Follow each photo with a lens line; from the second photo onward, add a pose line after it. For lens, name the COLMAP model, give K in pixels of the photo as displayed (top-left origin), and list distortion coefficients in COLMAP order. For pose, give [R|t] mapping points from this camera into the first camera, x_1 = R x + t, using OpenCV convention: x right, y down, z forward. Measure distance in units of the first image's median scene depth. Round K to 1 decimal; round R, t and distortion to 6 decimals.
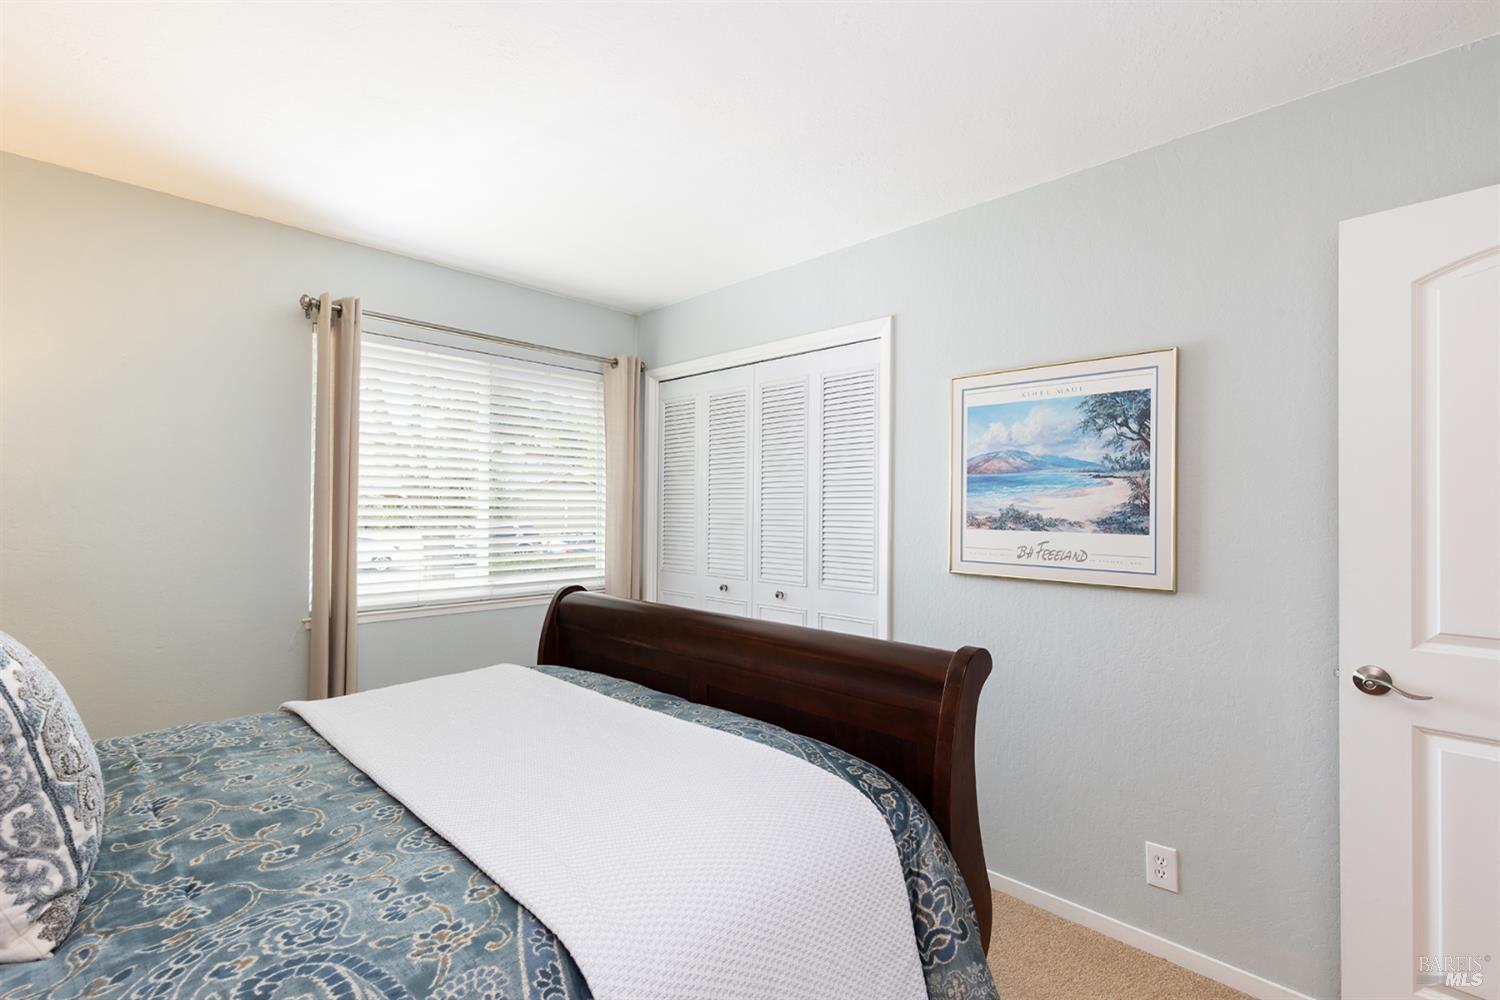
lens RADIAL K [[677.1, 0, 750.3], [0, 677.1, 497.8], [0, 0, 1]] dist [0.012094, -0.001539]
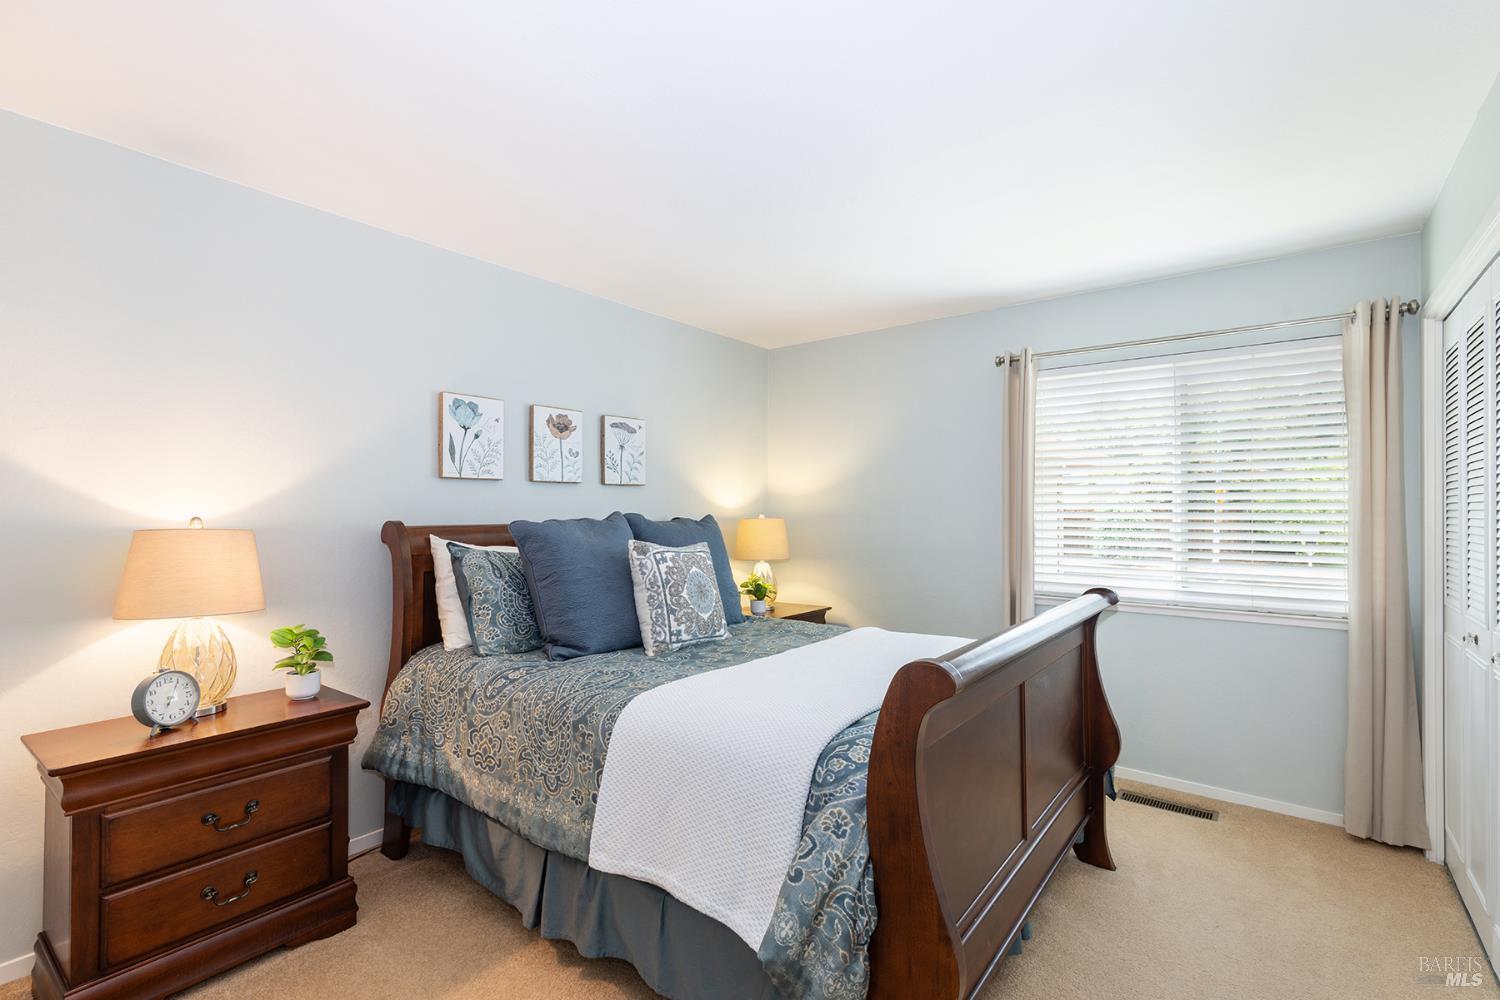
lens RADIAL K [[677.1, 0, 751.7], [0, 677.1, 506.9], [0, 0, 1]] dist [0.012094, -0.001539]
pose [[0.119700, -0.008891, -0.992770, 0.622863], [0.009602, 0.999923, -0.007798, 0.010632], [0.992764, -0.008599, 0.119776, 0.342450]]
